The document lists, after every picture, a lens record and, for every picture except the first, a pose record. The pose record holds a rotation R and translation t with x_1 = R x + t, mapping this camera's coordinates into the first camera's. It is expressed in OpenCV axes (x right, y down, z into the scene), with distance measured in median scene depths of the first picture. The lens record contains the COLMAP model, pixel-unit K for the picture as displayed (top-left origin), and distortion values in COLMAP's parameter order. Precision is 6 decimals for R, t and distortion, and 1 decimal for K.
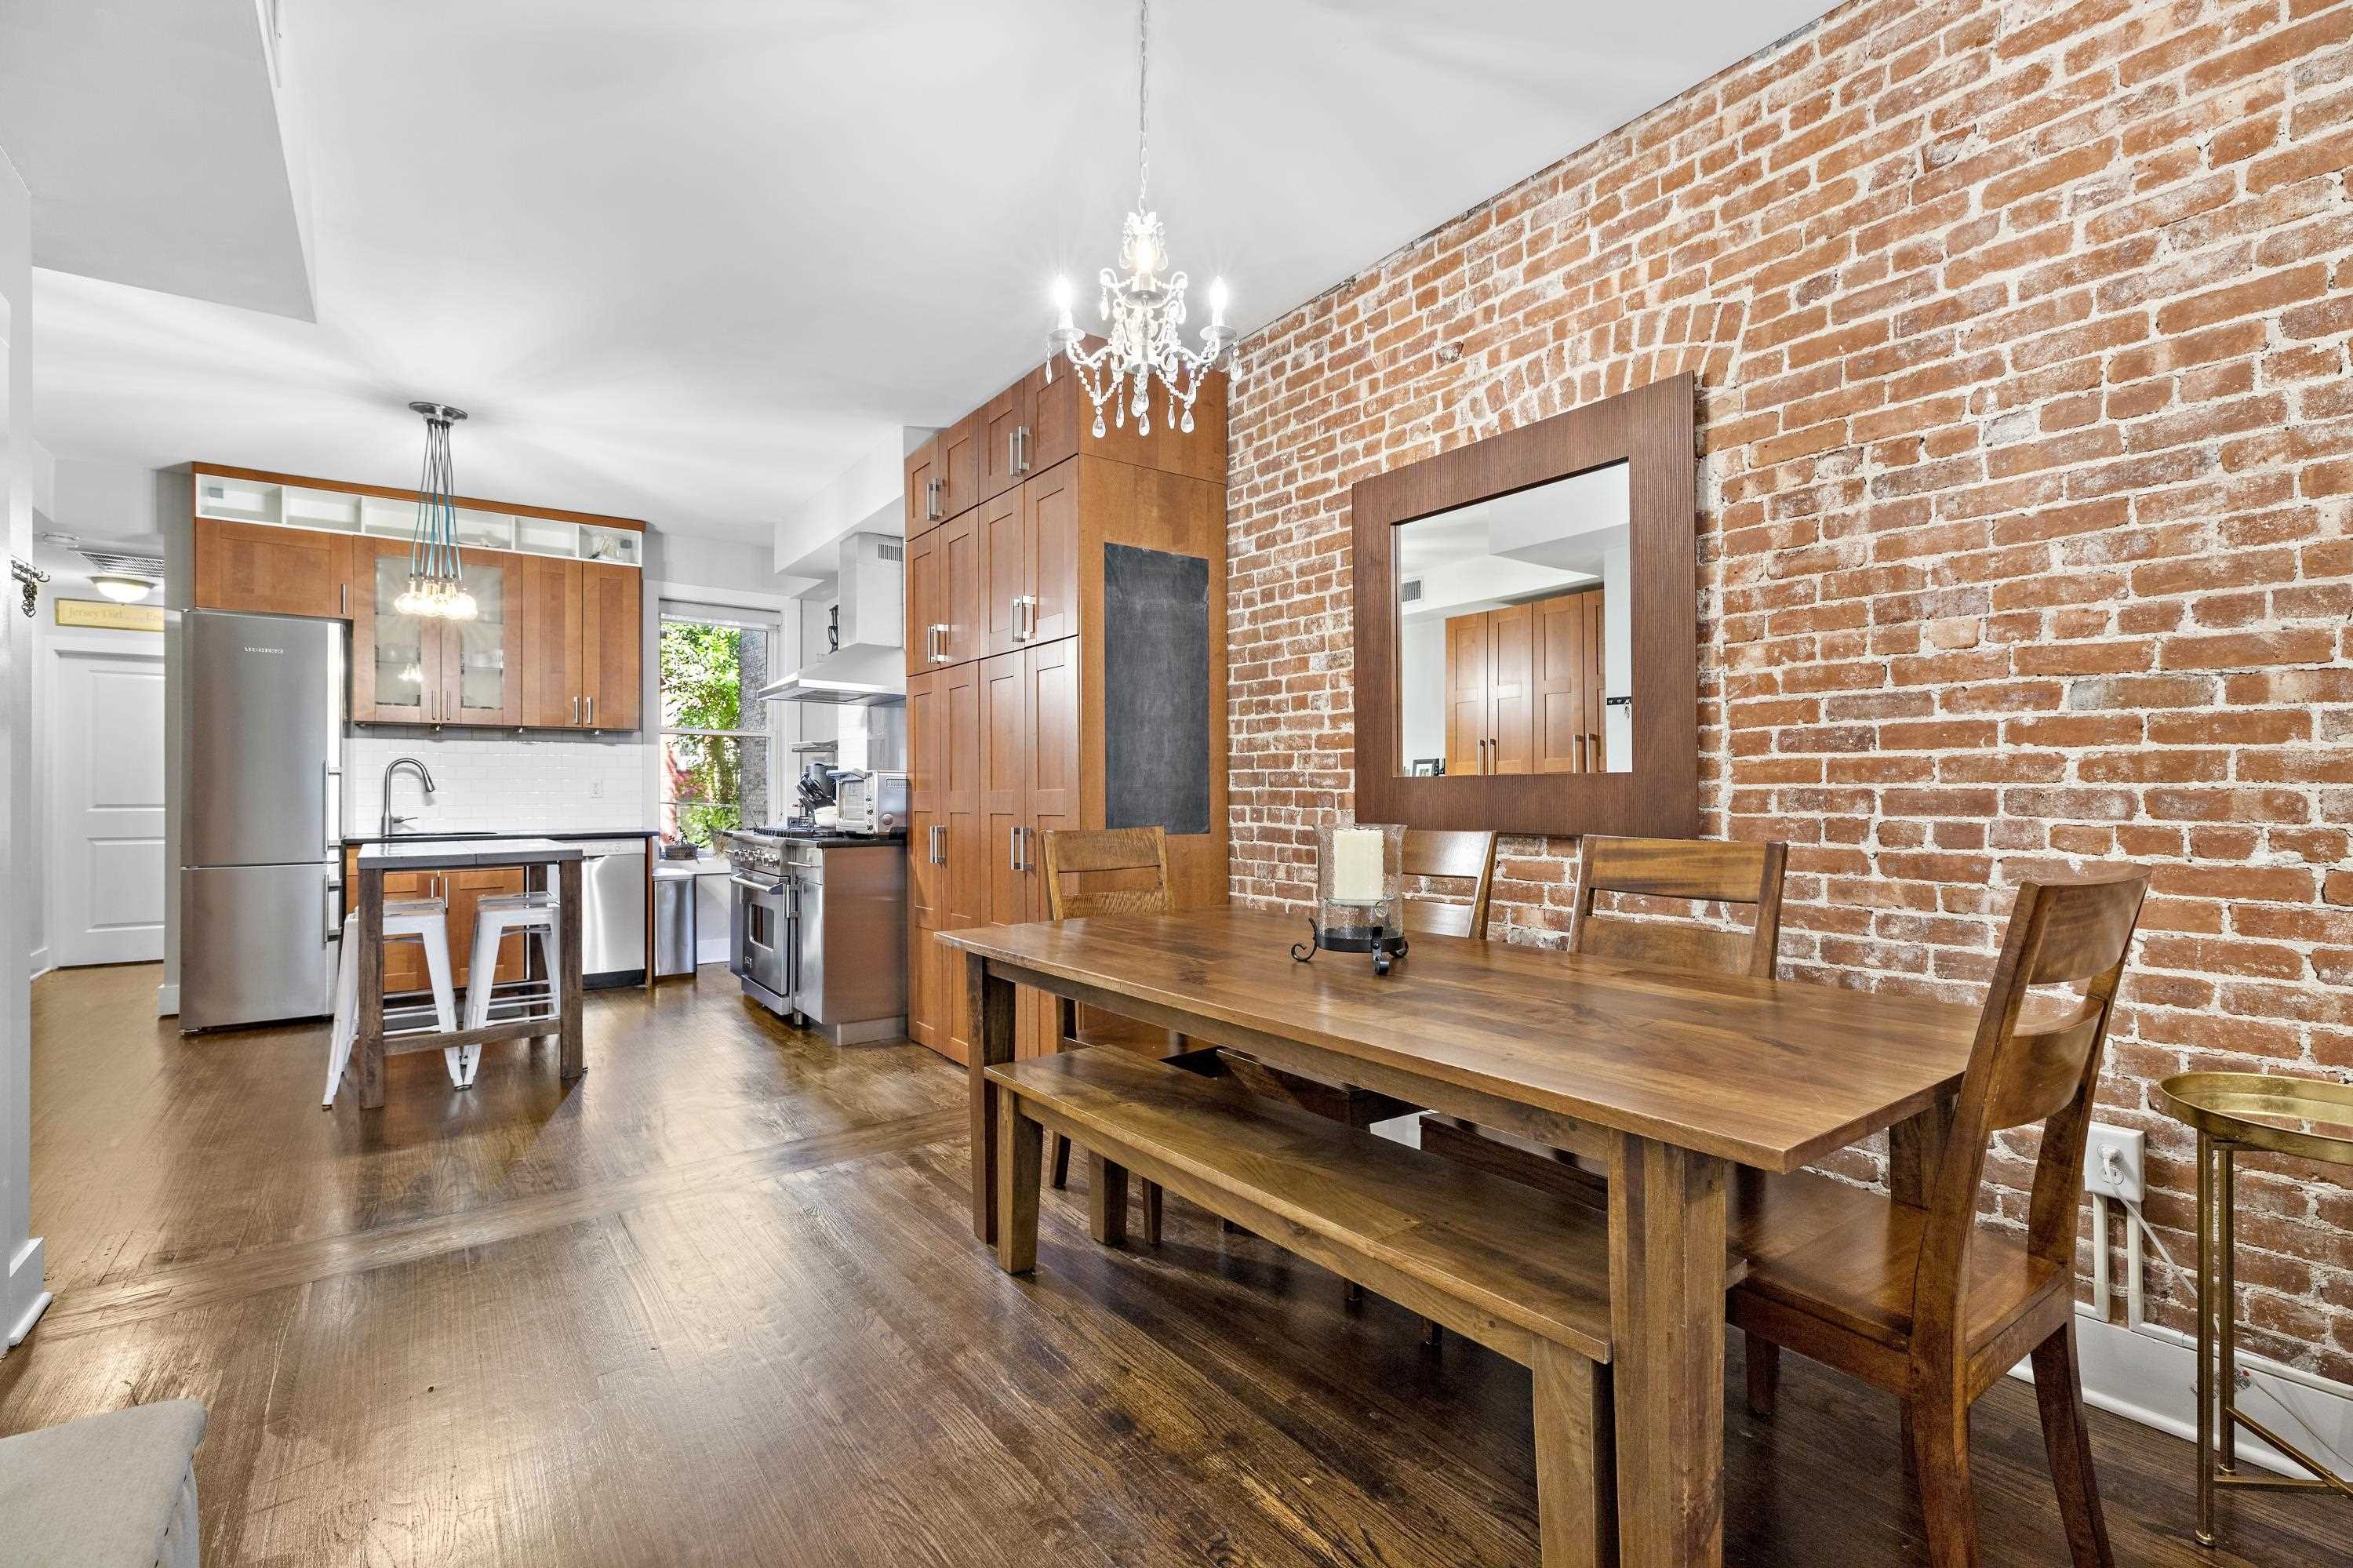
lens RADIAL K [[1042.9, 0, 1177.6], [0, 1042.9, 785.0], [0, 0, 1]] dist [0.003384, 0.000349]
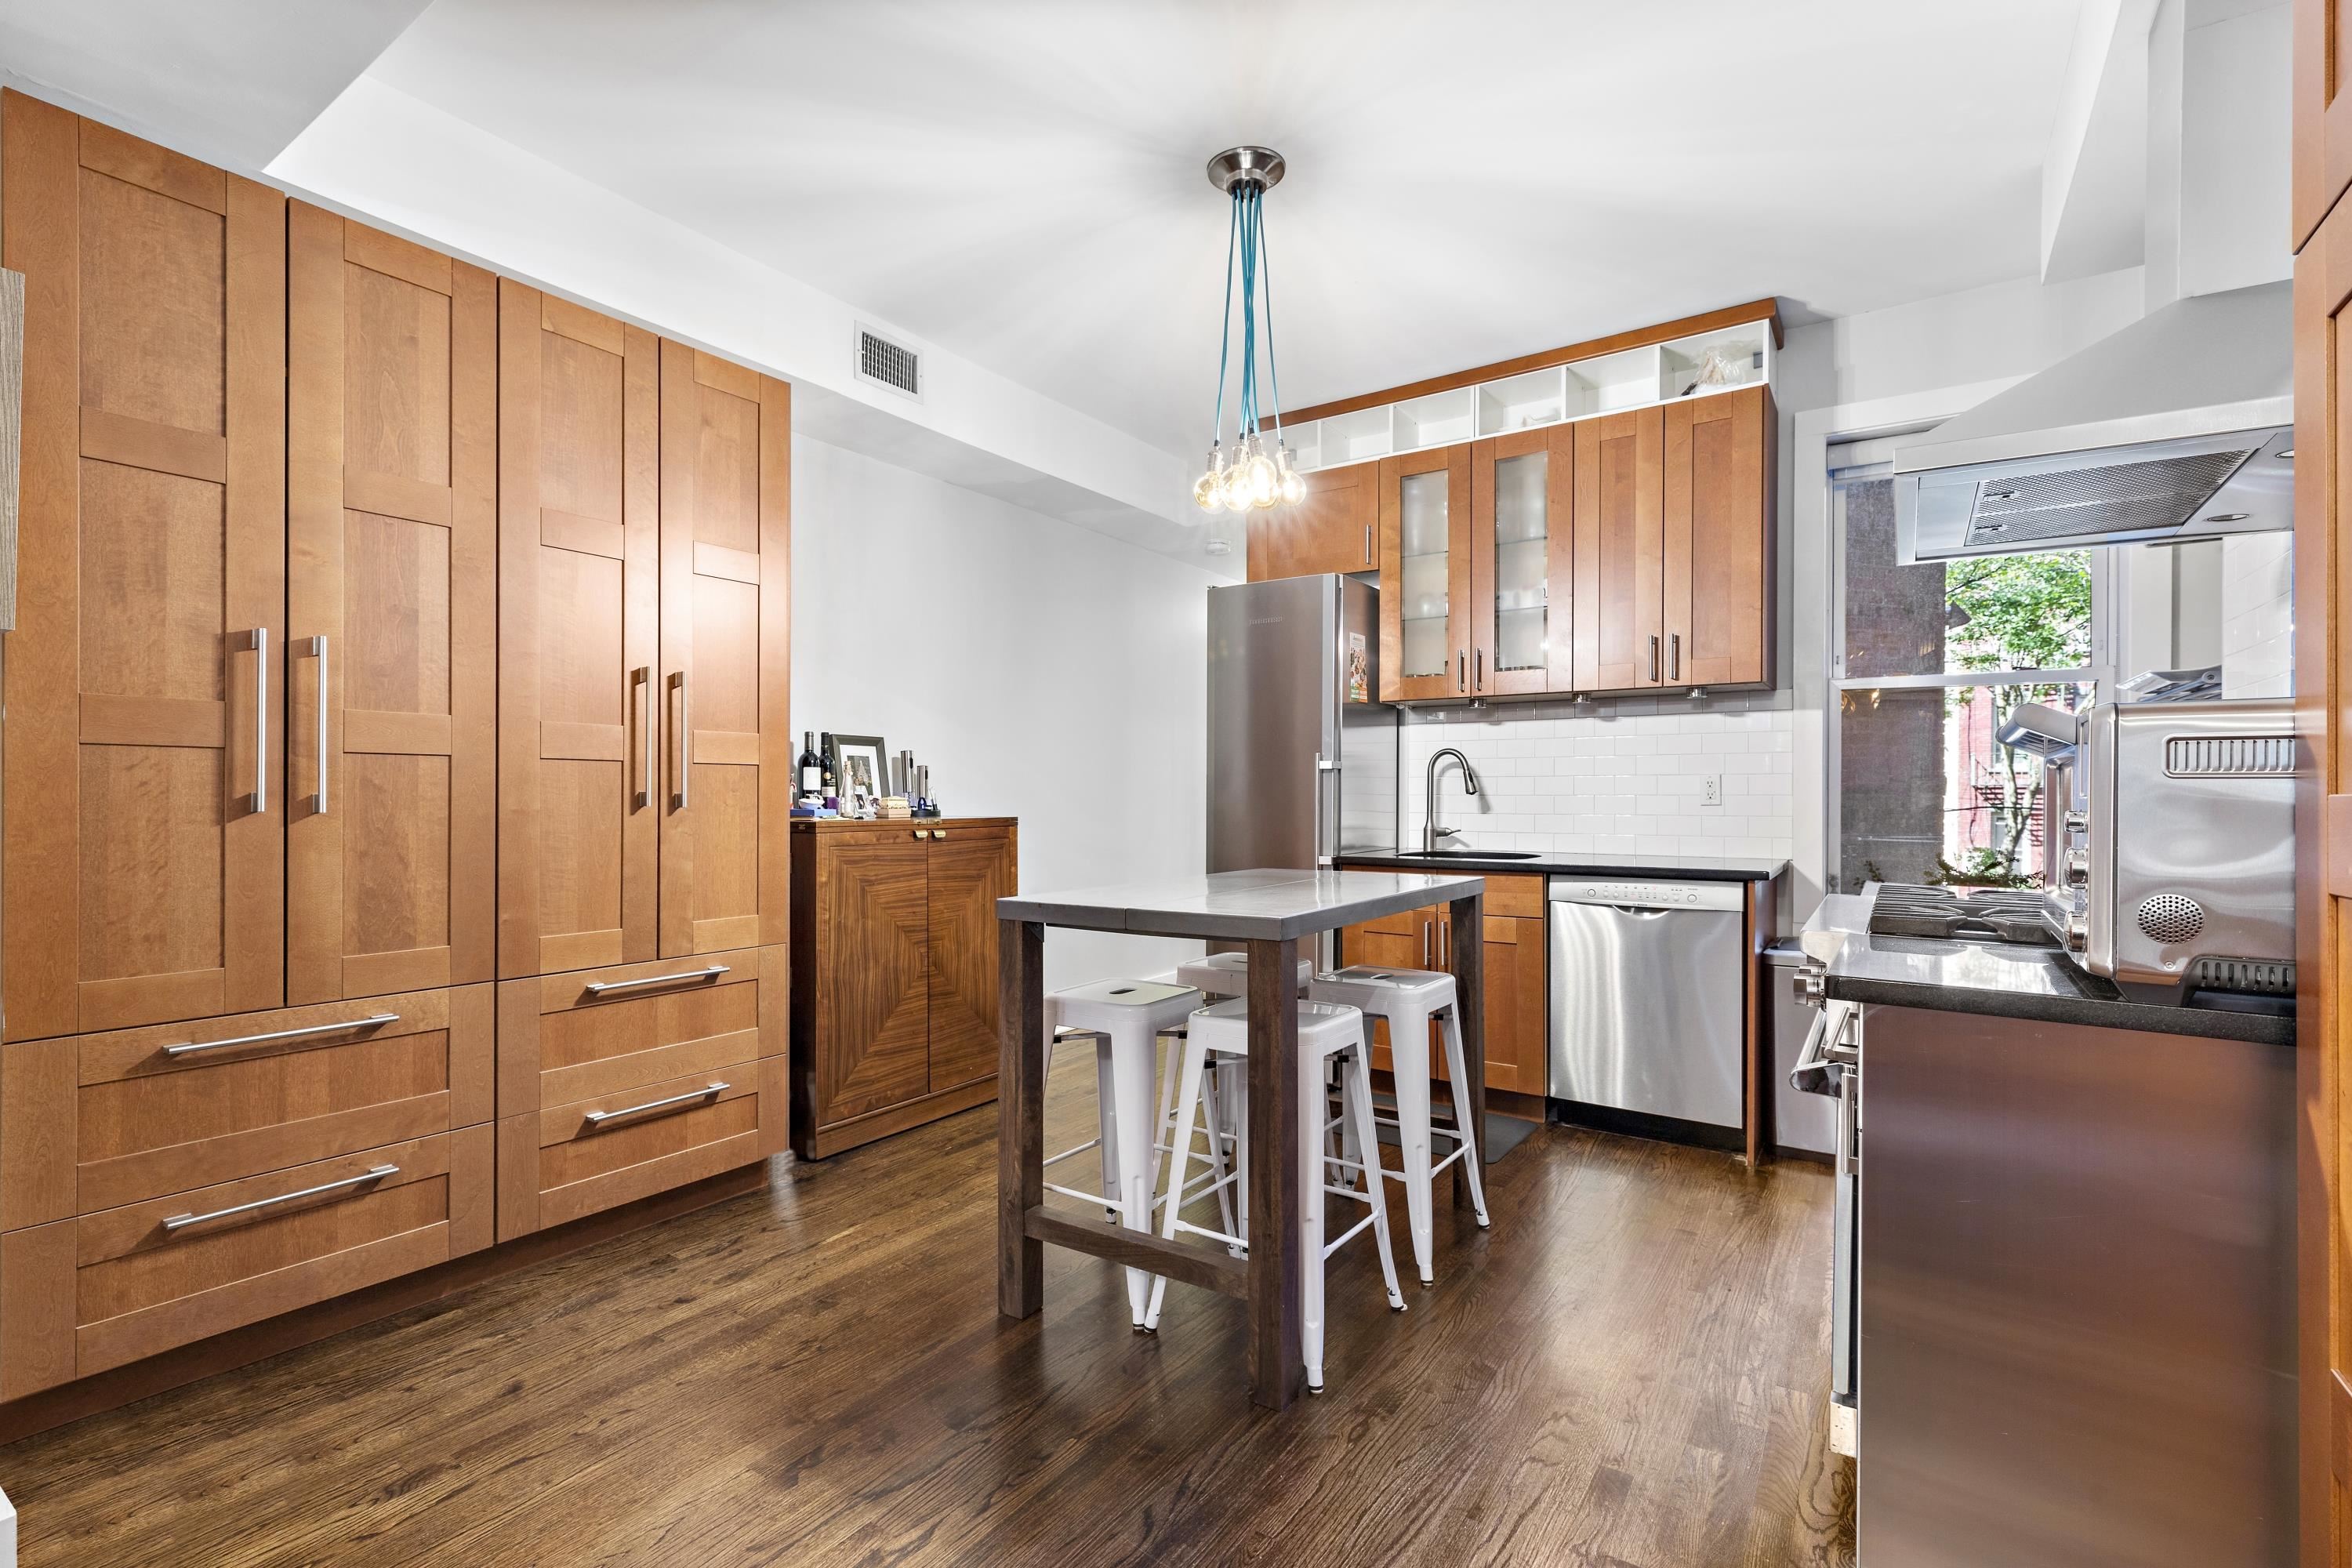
lens RADIAL K [[1042.4, 0, 1184.5], [0, 1042.4, 798.2], [0, 0, 1]] dist [0.003384, 0.000349]
pose [[0.337458, 0.005065, -0.941327, -0.194679], [0.002128, 0.999979, 0.006144, 0.007682], [0.941338, -0.004076, 0.337440, 1.001770]]
